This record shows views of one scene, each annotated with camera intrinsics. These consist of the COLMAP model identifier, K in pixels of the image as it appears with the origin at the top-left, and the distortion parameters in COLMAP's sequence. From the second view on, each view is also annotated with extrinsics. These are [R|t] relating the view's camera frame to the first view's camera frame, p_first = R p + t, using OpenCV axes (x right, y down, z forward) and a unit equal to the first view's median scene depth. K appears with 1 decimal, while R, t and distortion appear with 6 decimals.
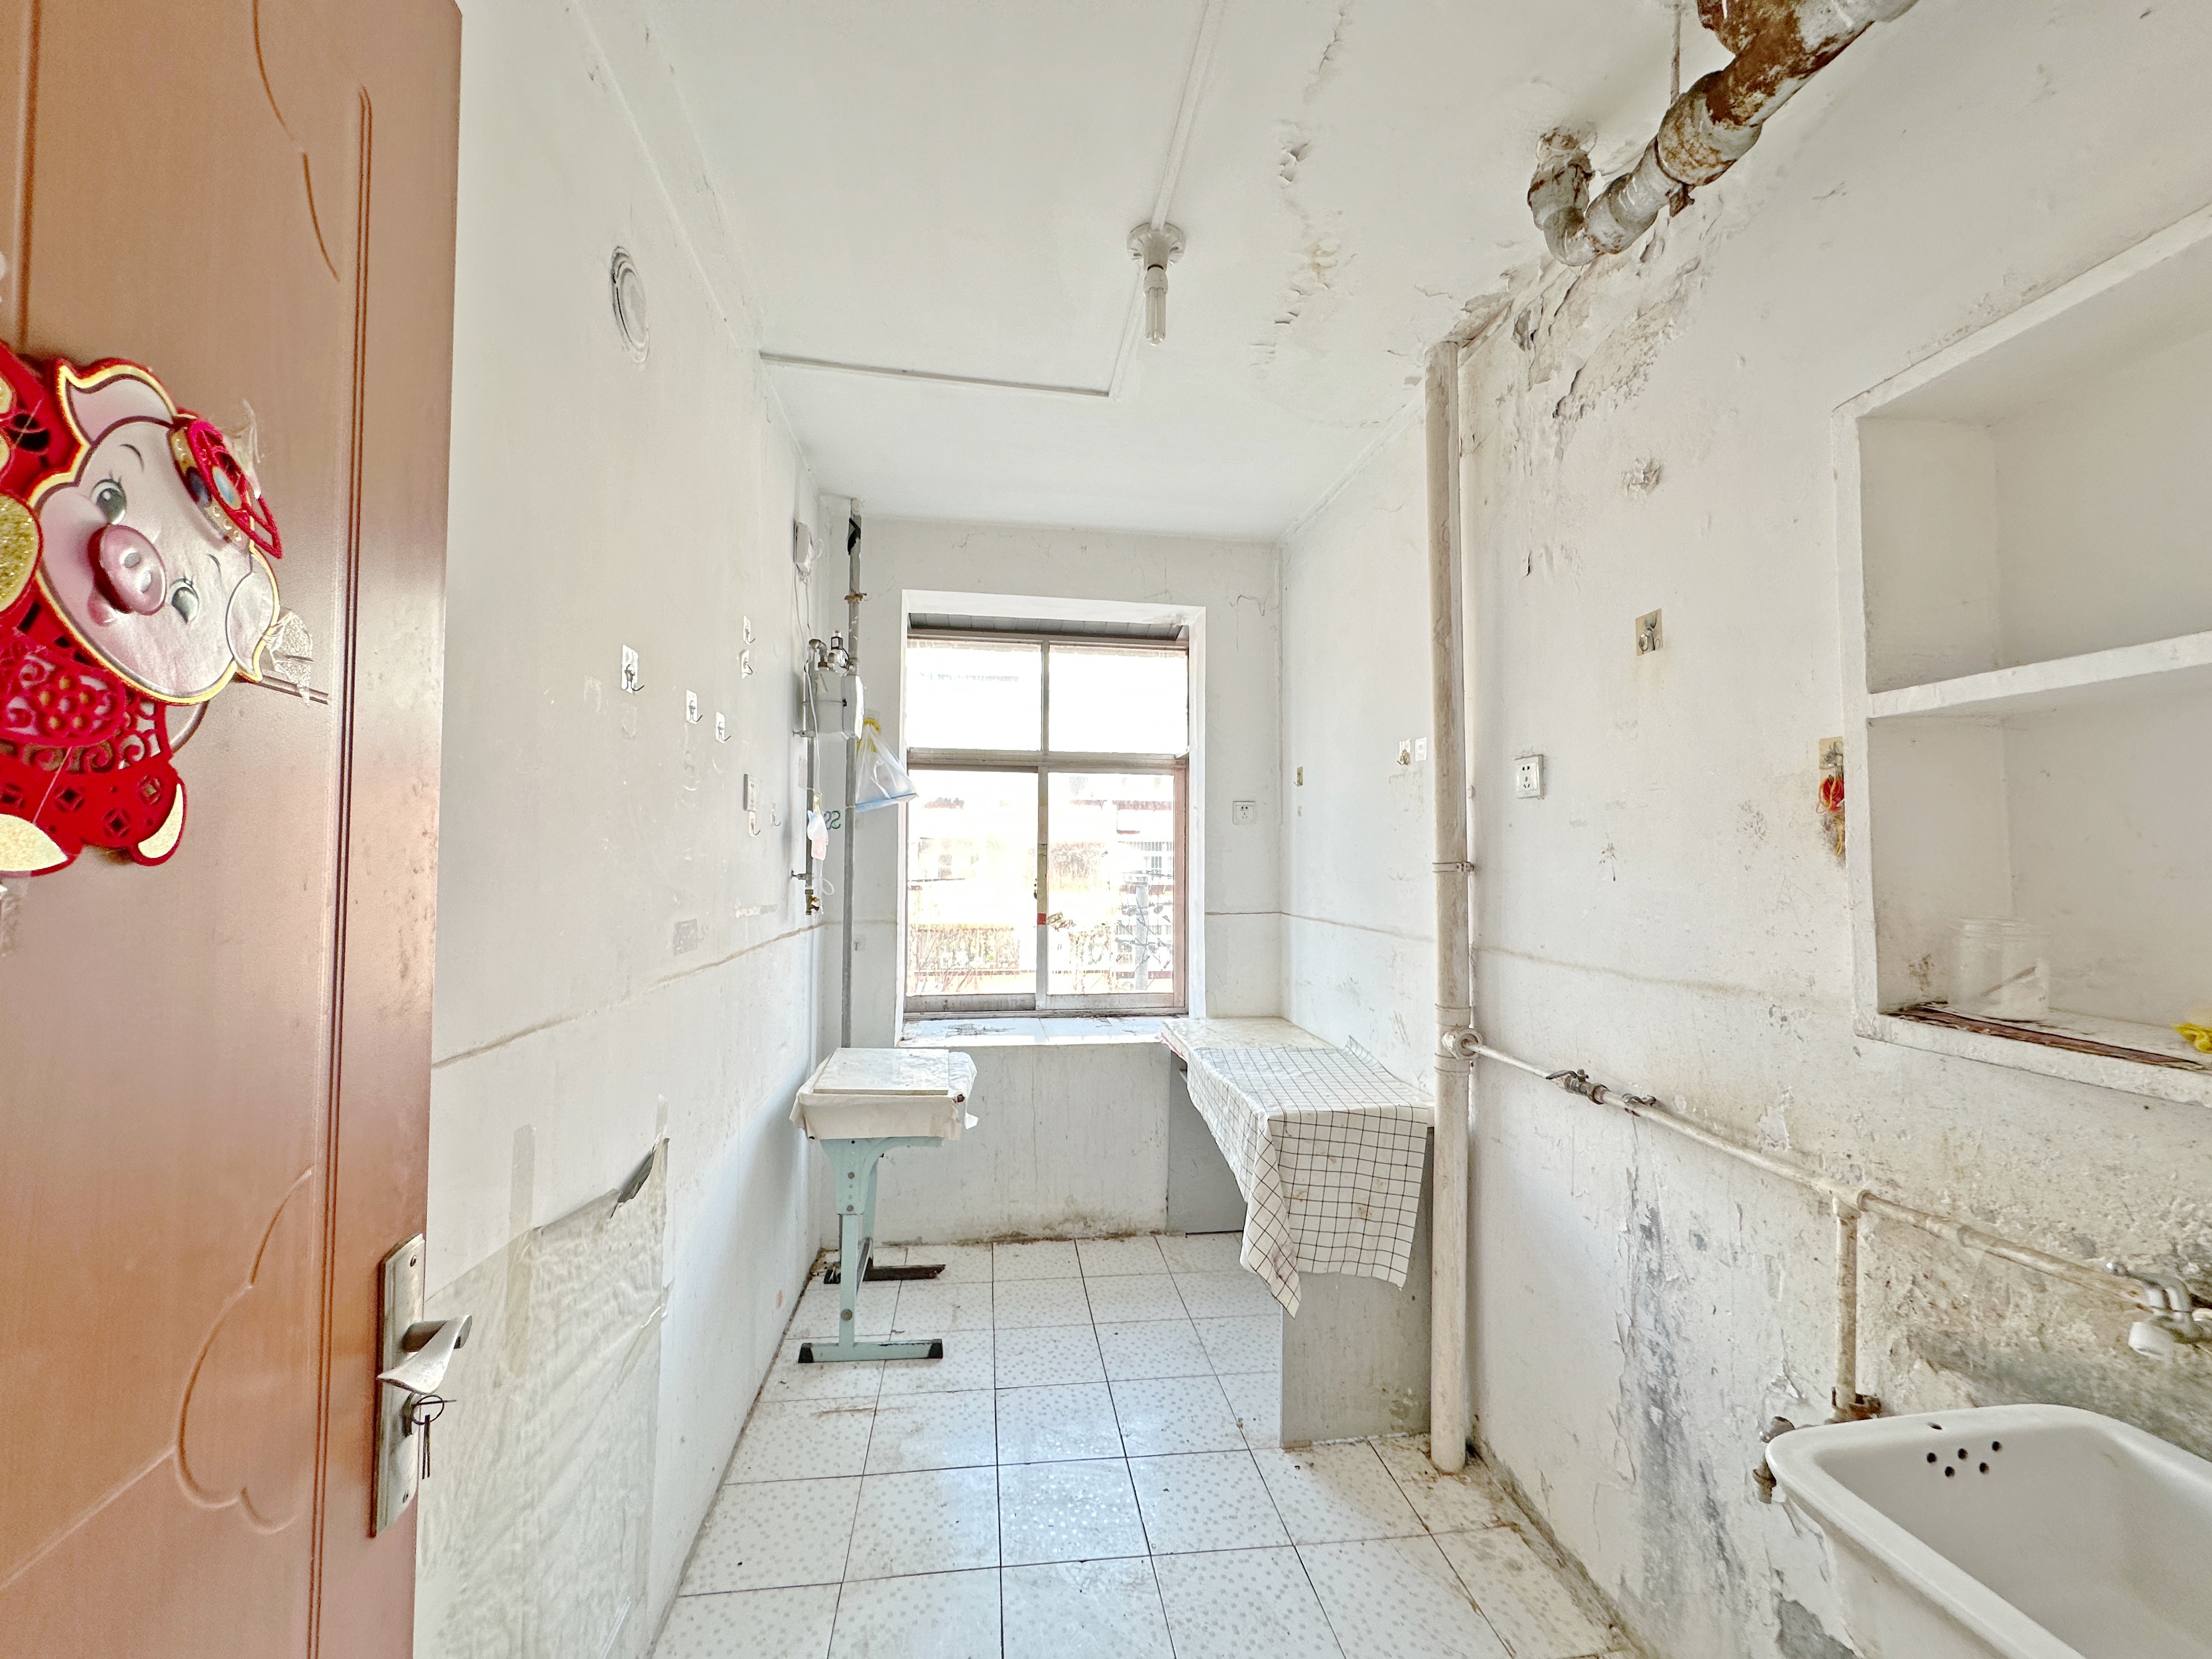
lens RADIAL K [[891.4, 0, 1101.0], [0, 891.4, 831.5], [0, 0, 1]] dist [0.000994, 0.000006]
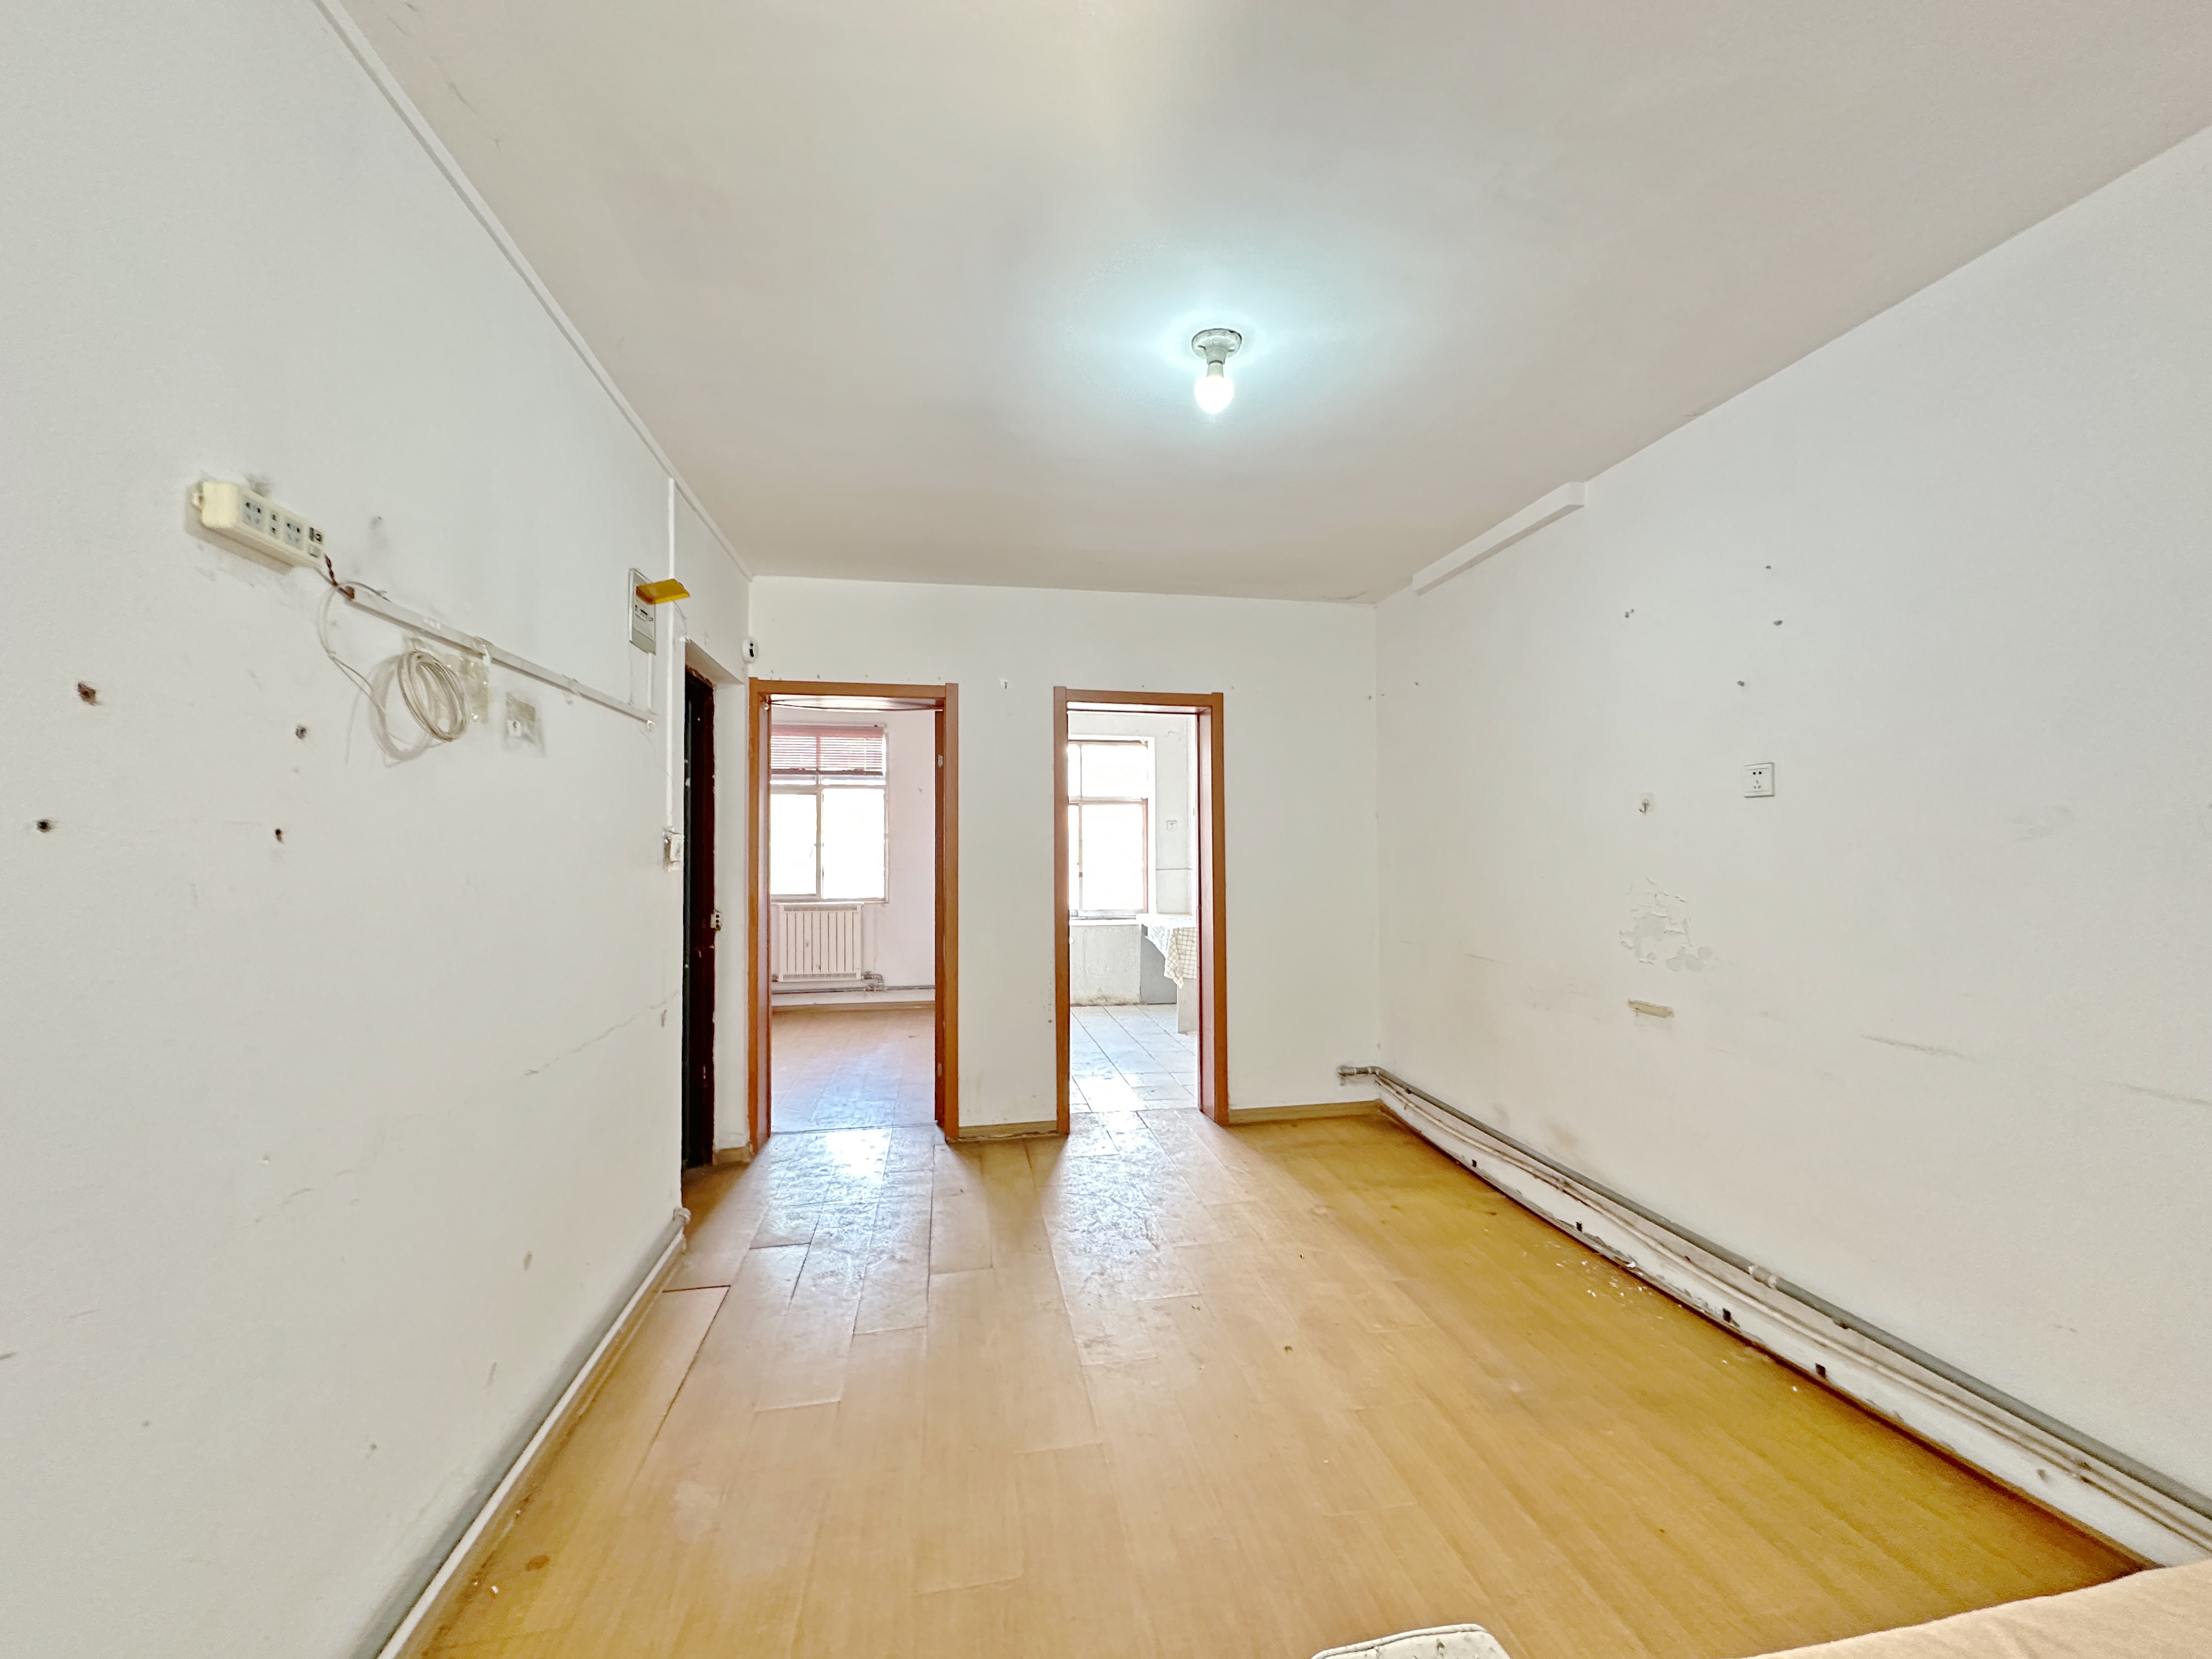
lens RADIAL K [[891.4, 0, 1121.5], [0, 891.4, 827.9], [0, 0, 1]] dist [0.000994, 0.000006]
pose [[0.998755, -0.018131, 0.046470, -0.078974], [0.017153, 0.999625, 0.021366, -0.067878], [-0.046840, -0.020543, 0.998691, -1.348211]]
